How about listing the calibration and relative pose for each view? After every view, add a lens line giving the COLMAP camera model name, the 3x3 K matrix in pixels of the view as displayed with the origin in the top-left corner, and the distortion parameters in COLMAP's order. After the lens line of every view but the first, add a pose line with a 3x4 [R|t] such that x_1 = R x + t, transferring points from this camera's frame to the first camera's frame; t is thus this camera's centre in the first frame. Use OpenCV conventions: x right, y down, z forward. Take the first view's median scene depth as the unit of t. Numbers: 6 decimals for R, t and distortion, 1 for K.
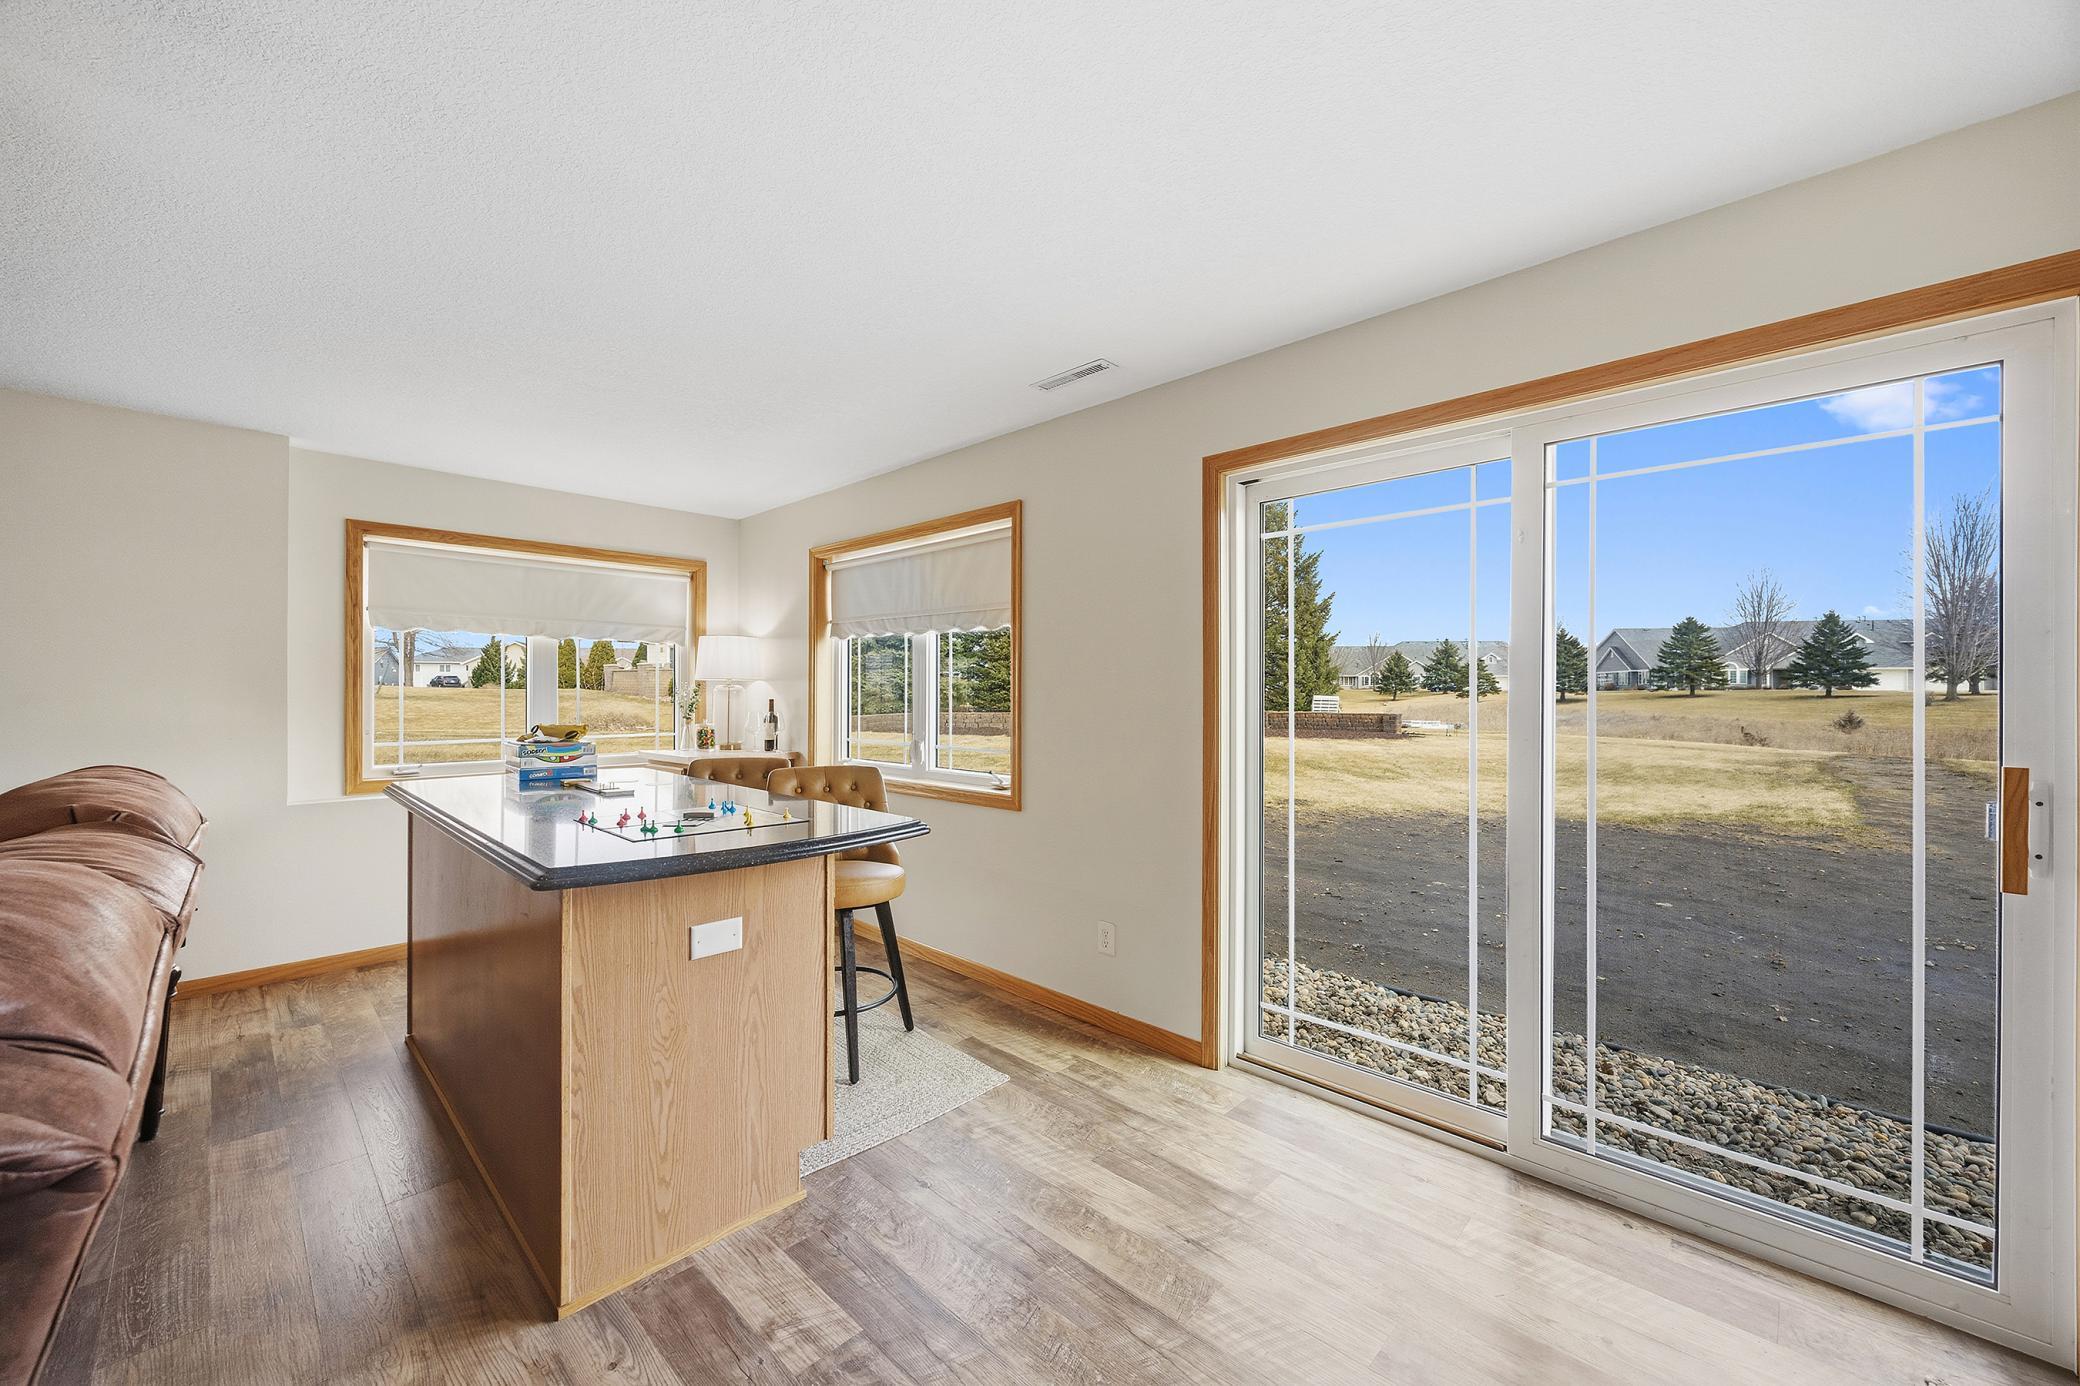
lens RADIAL K [[804.0, 0, 1035.3], [0, 804.0, 694.3], [0, 0, 1]] dist [-0.000338, -0.000292]
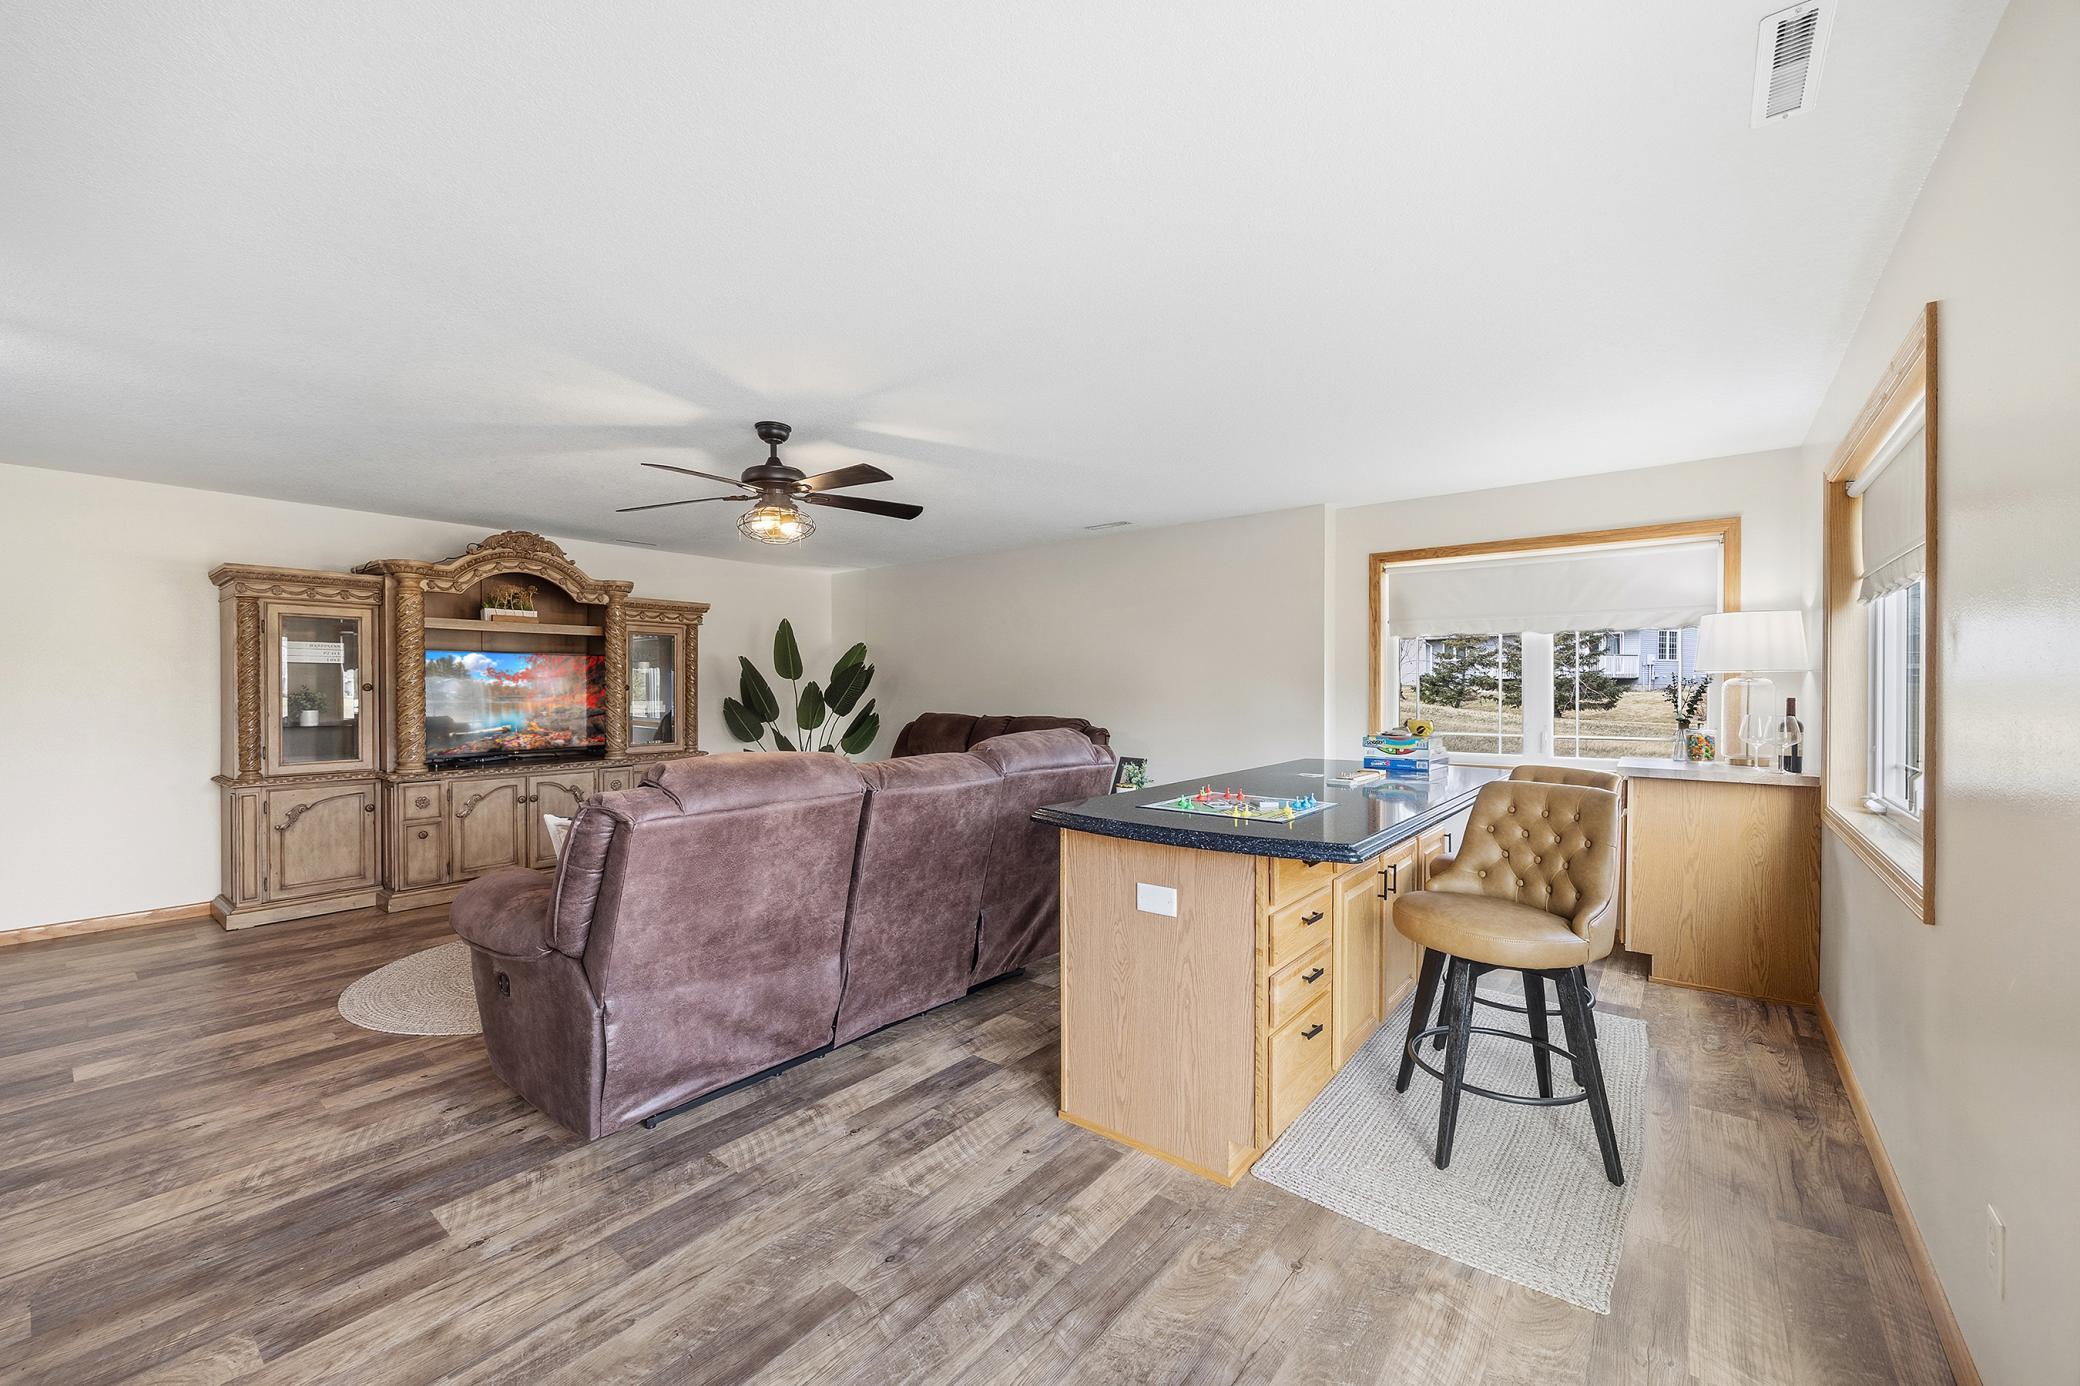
lens RADIAL K [[804.0, 0, 1035.3], [0, 804.0, 694.3], [0, 0, 1]] dist [-0.000338, -0.000292]
pose [[0.104490, 0.005375, -0.994511, 0.413318], [0.000723, 0.999985, 0.005480, -0.002035], [0.994526, -0.001291, 0.104484, 0.386180]]
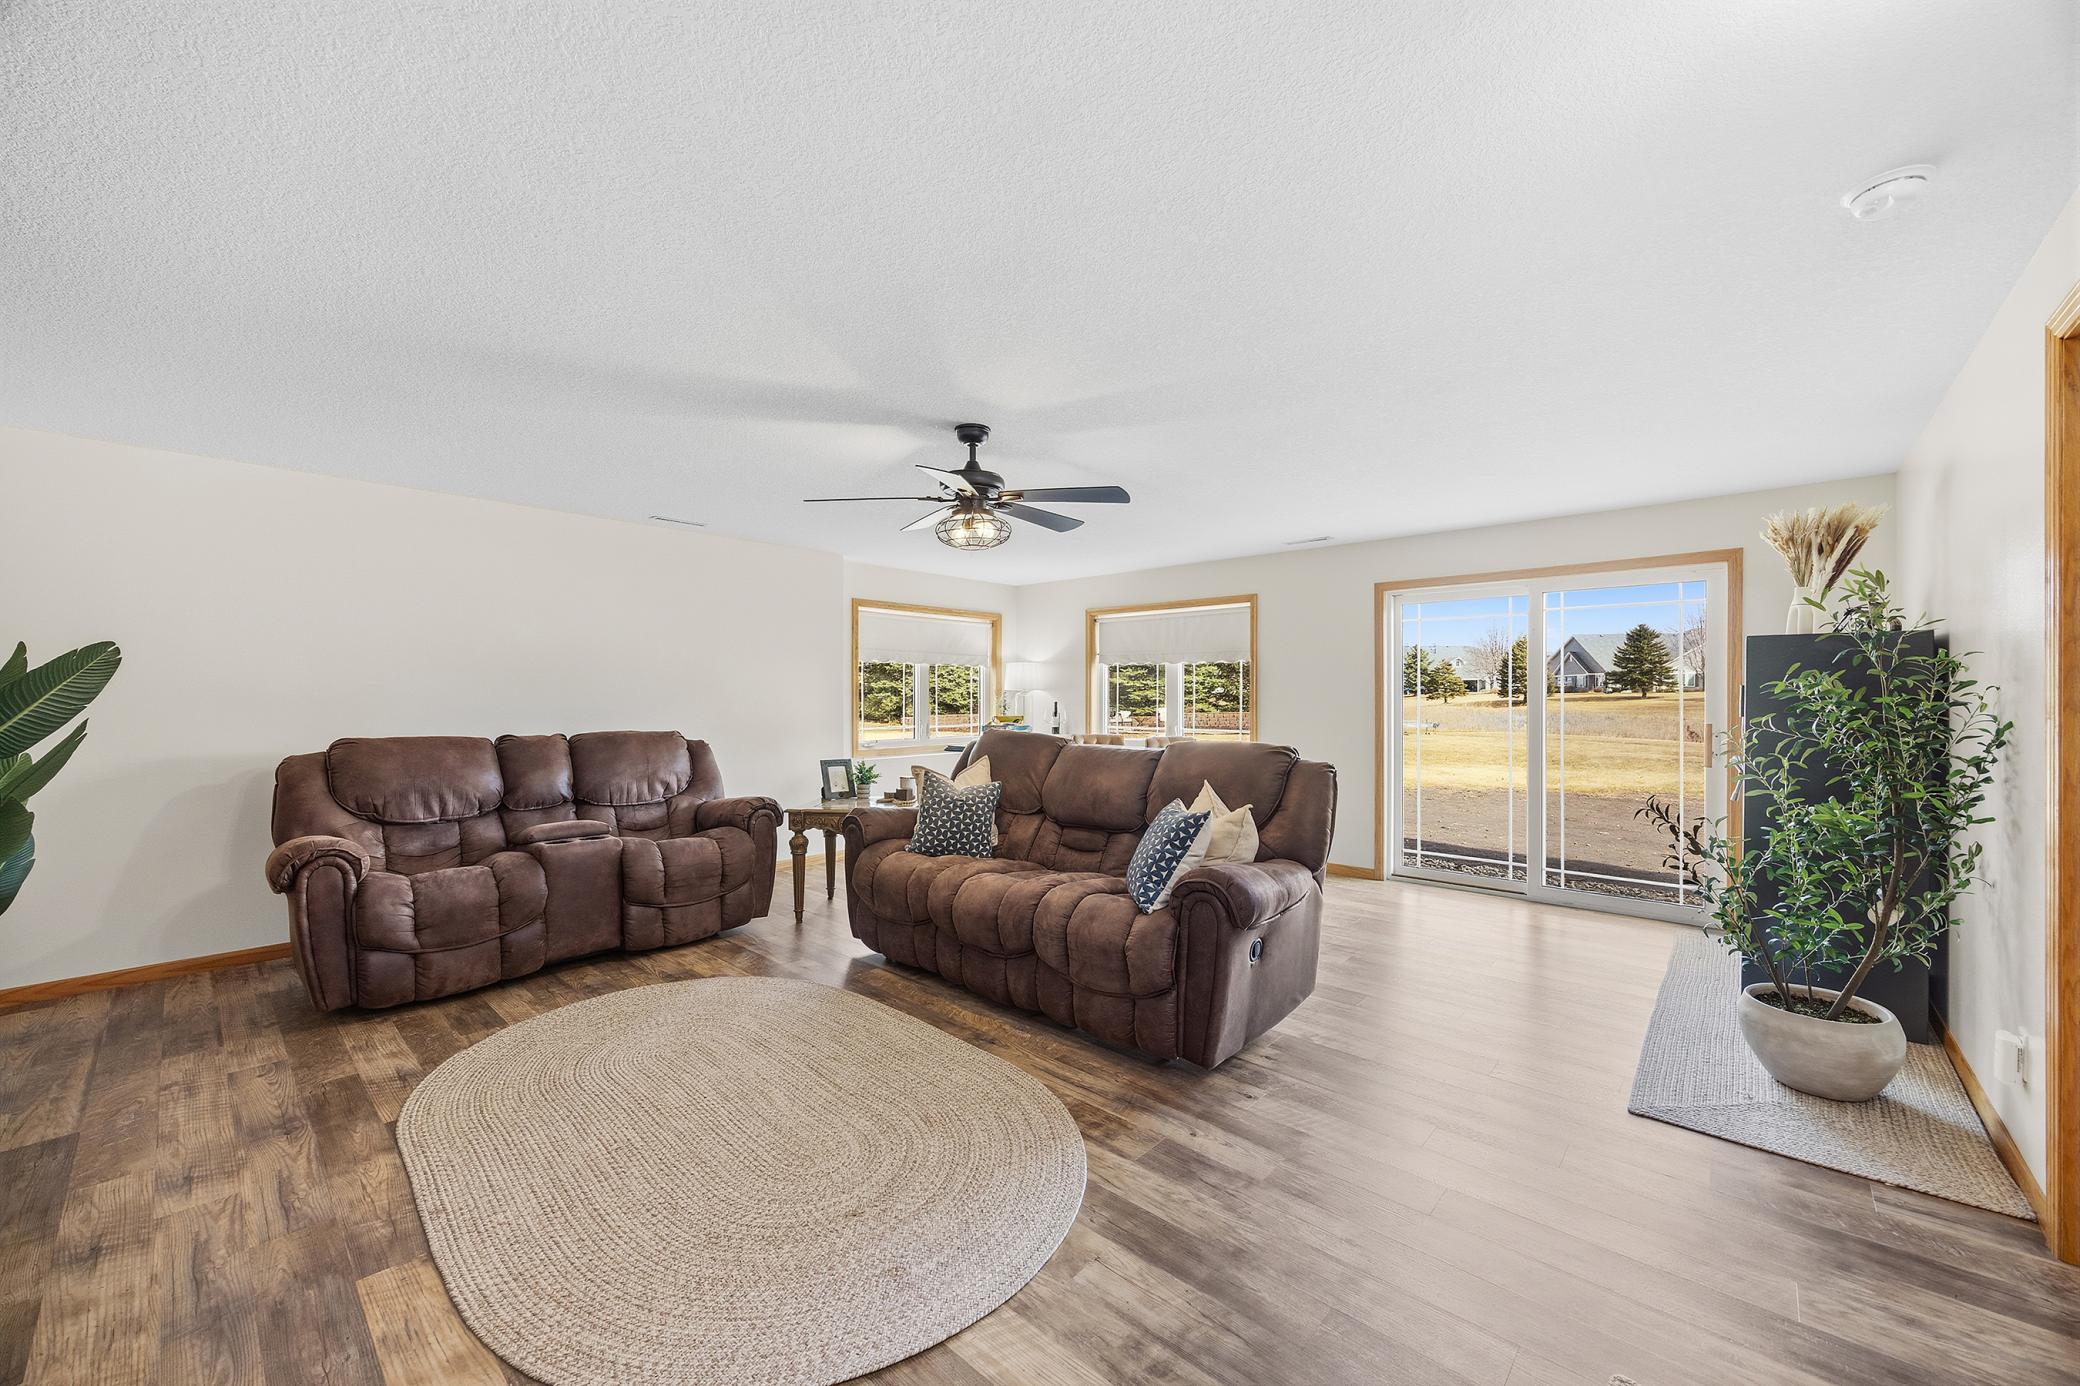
lens RADIAL K [[773.0, 0, 1036.7], [0, 773.0, 699.4], [0, 0, 1]] dist [0.001531, 0.000195]
pose [[0.999836, -0.000916, 0.018109, -0.550322], [0.000851, 0.999993, 0.003550, -0.005202], [-0.018113, -0.003534, 0.999830, -0.763373]]
